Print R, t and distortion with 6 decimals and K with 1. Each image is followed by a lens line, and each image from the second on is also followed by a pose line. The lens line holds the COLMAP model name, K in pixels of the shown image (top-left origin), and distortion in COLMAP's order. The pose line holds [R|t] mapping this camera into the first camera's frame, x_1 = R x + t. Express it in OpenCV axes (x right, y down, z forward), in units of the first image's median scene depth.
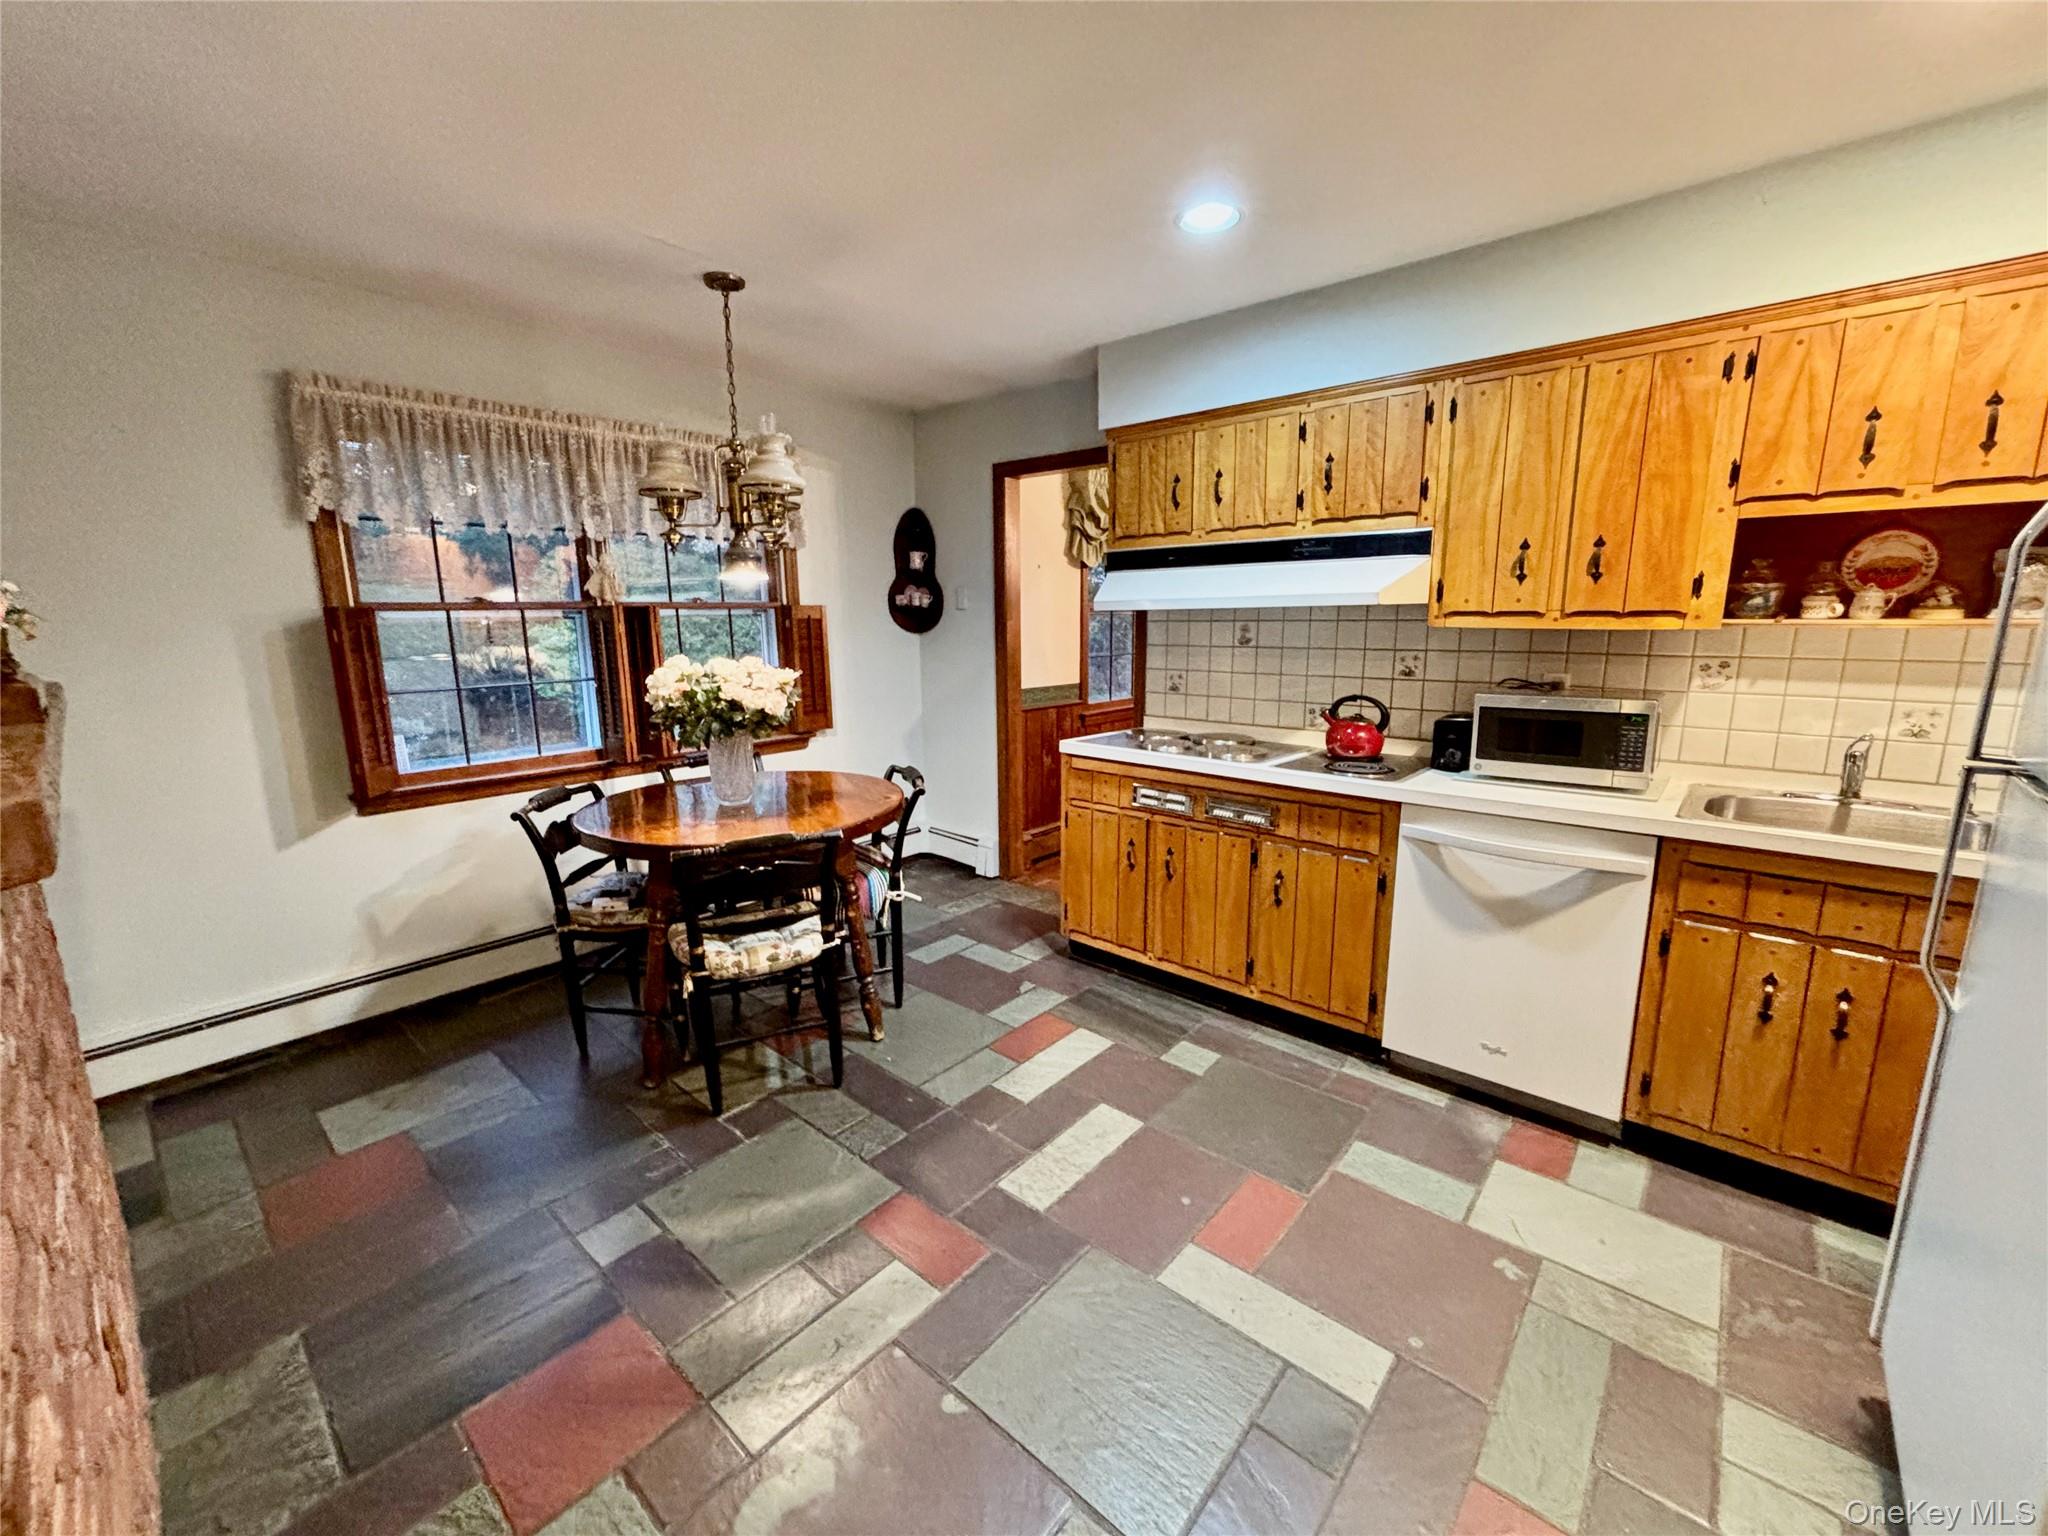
lens RADIAL K [[824.4, 0, 1020.1], [0, 824.4, 768.0], [0, 0, 1]] dist [0.001381, -0.000692]
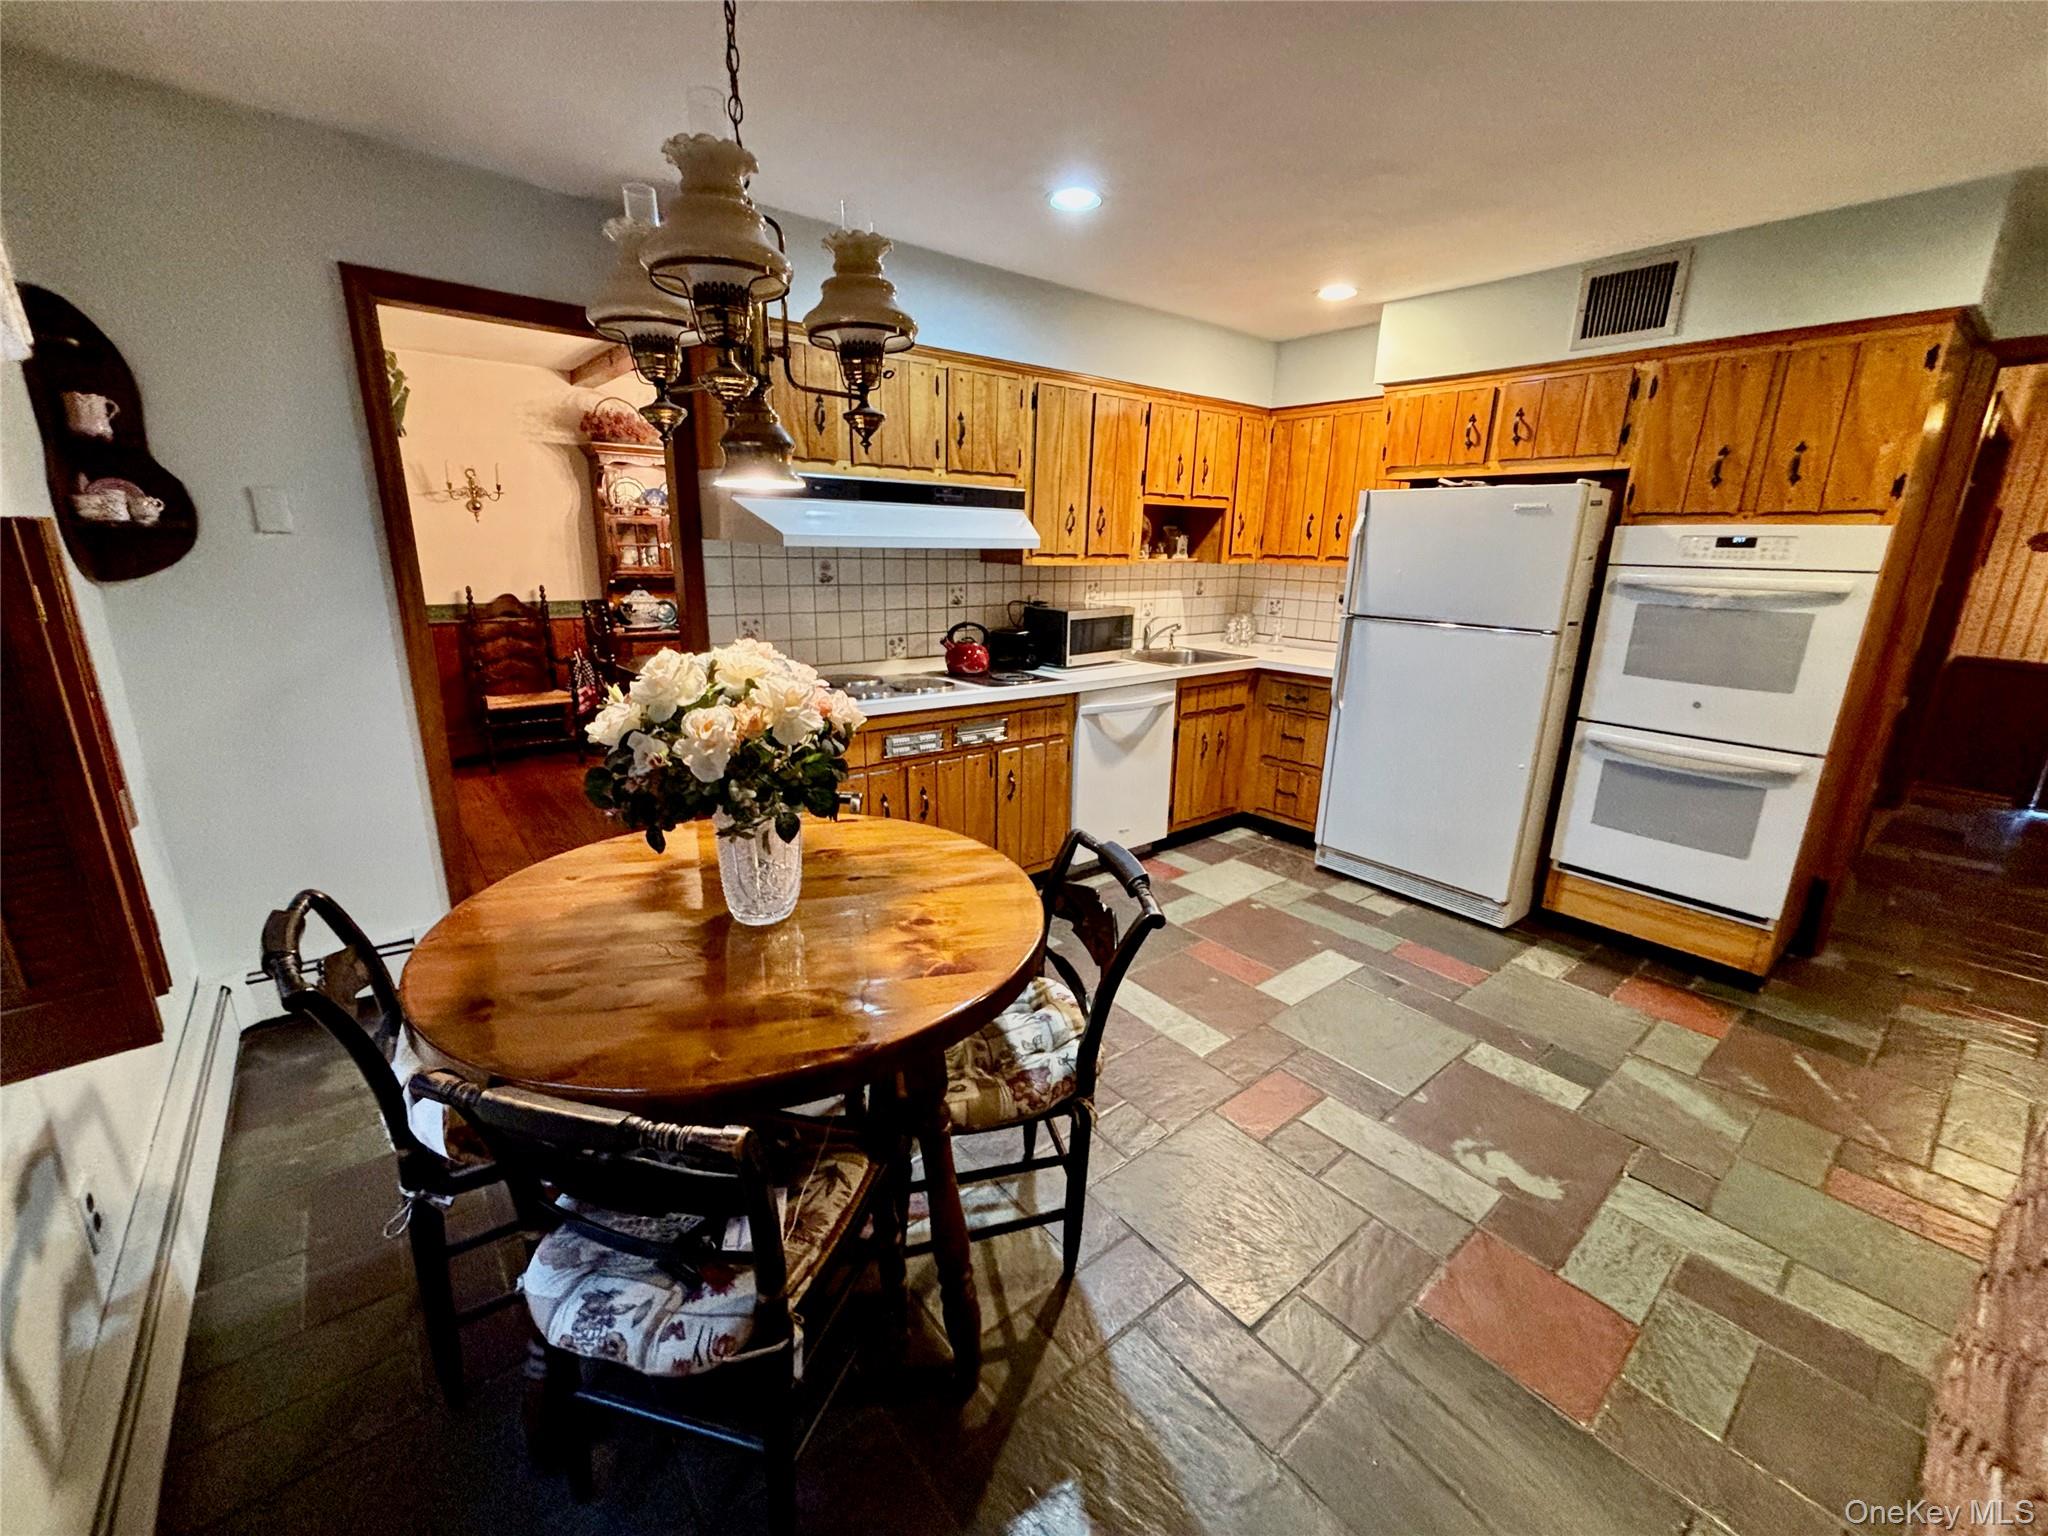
lens RADIAL K [[824.4, 0, 1018.0], [0, 824.4, 769.5], [0, 0, 1]] dist [0.001381, -0.000692]
pose [[0.171386, -0.244737, 0.954322, -0.802298], [0.166712, 0.961890, 0.216738, -0.131589], [-0.970996, 0.121951, 0.205656, 0.715710]]
